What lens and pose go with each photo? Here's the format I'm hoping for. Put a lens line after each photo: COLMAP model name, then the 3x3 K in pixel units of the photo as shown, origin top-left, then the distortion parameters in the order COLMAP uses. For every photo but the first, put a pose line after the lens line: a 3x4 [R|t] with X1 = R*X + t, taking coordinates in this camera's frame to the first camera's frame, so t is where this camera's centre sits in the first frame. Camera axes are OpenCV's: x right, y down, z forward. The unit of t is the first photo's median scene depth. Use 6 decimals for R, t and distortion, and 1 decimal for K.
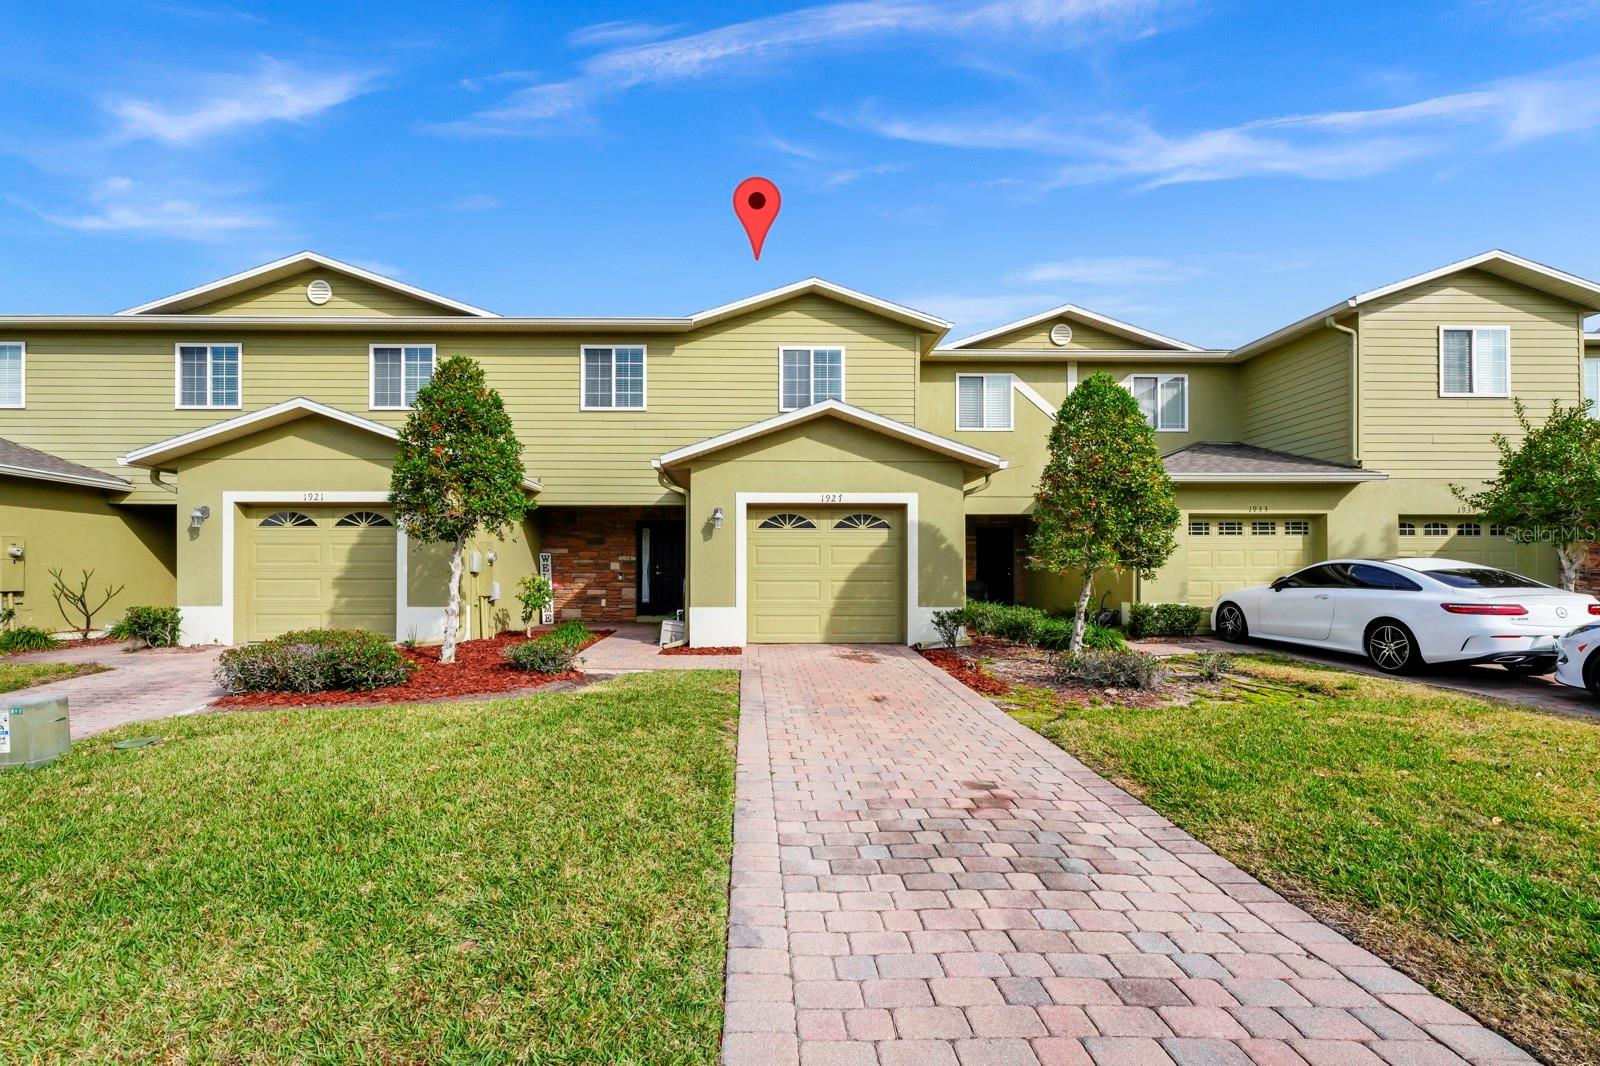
lens RADIAL K [[654.9, 0, 801.2], [0, 654.9, 532.2], [0, 0, 1]] dist [0.001188, -0.000112]
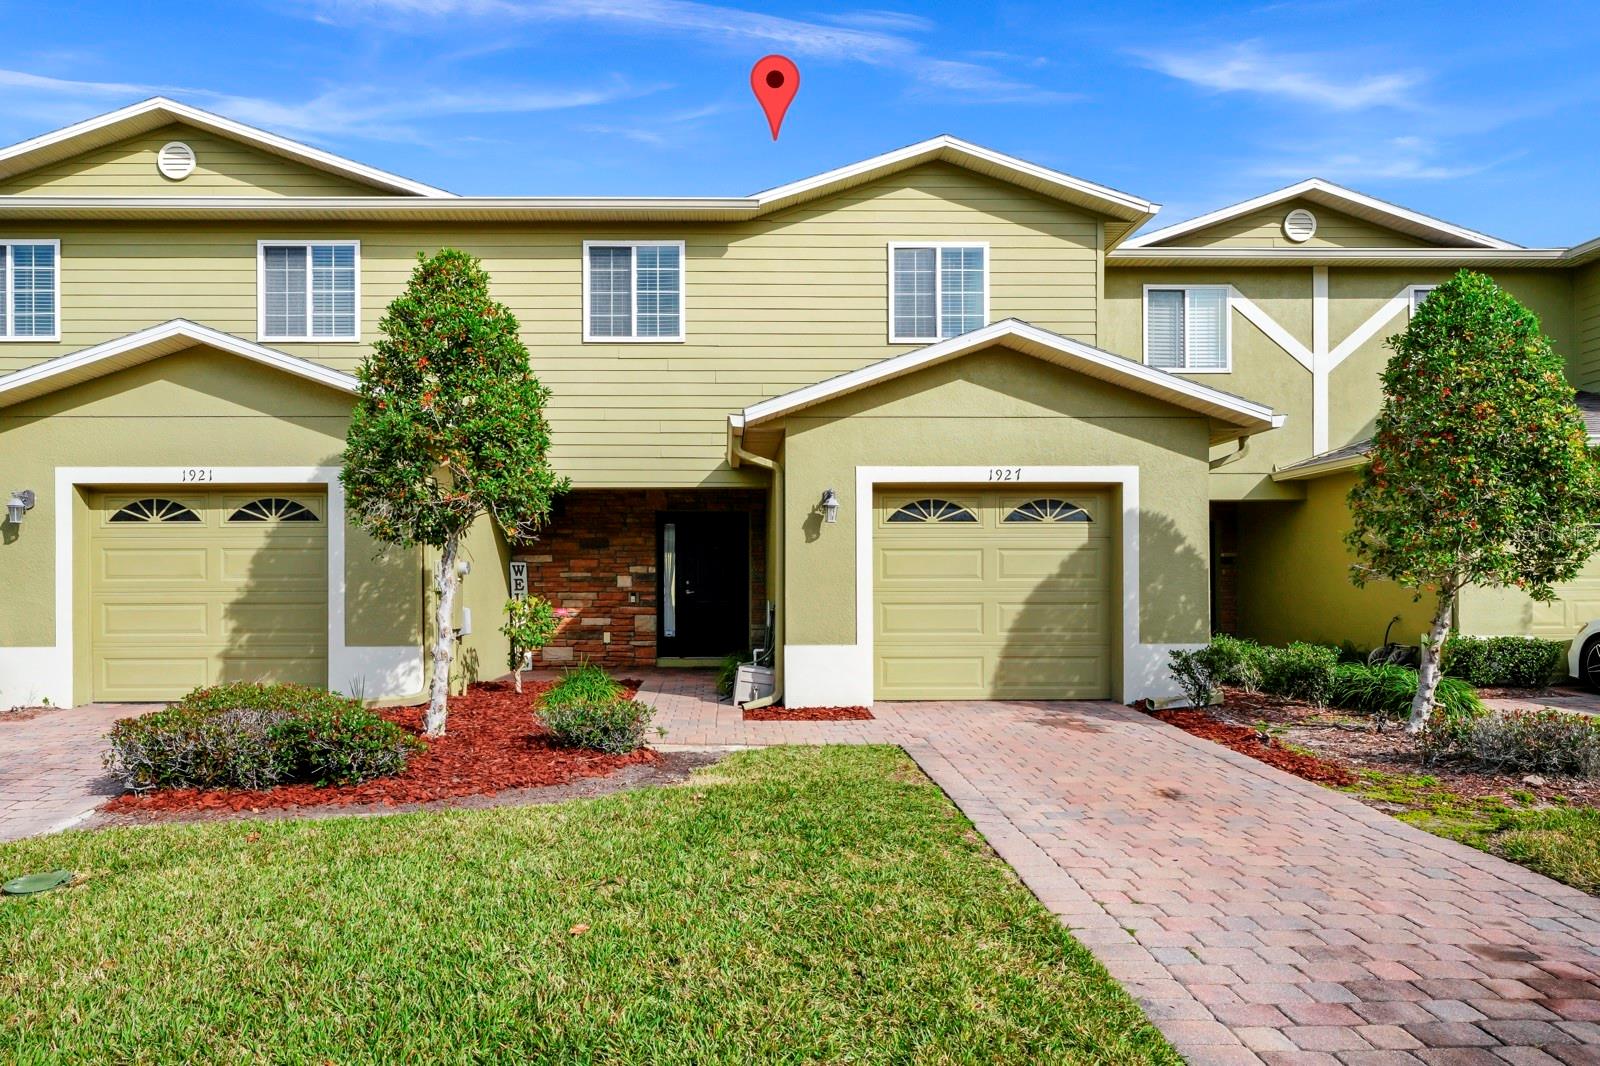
lens RADIAL K [[956.6, 0, 799.2], [0, 956.6, 533.8], [0, 0, 1]] dist [0.002631, -0.000459]
pose [[0.999987, -0.003740, 0.003439, -0.158167], [0.003728, 0.999987, 0.003501, 0.002098], [-0.003452, -0.003489, 0.999988, 0.062748]]
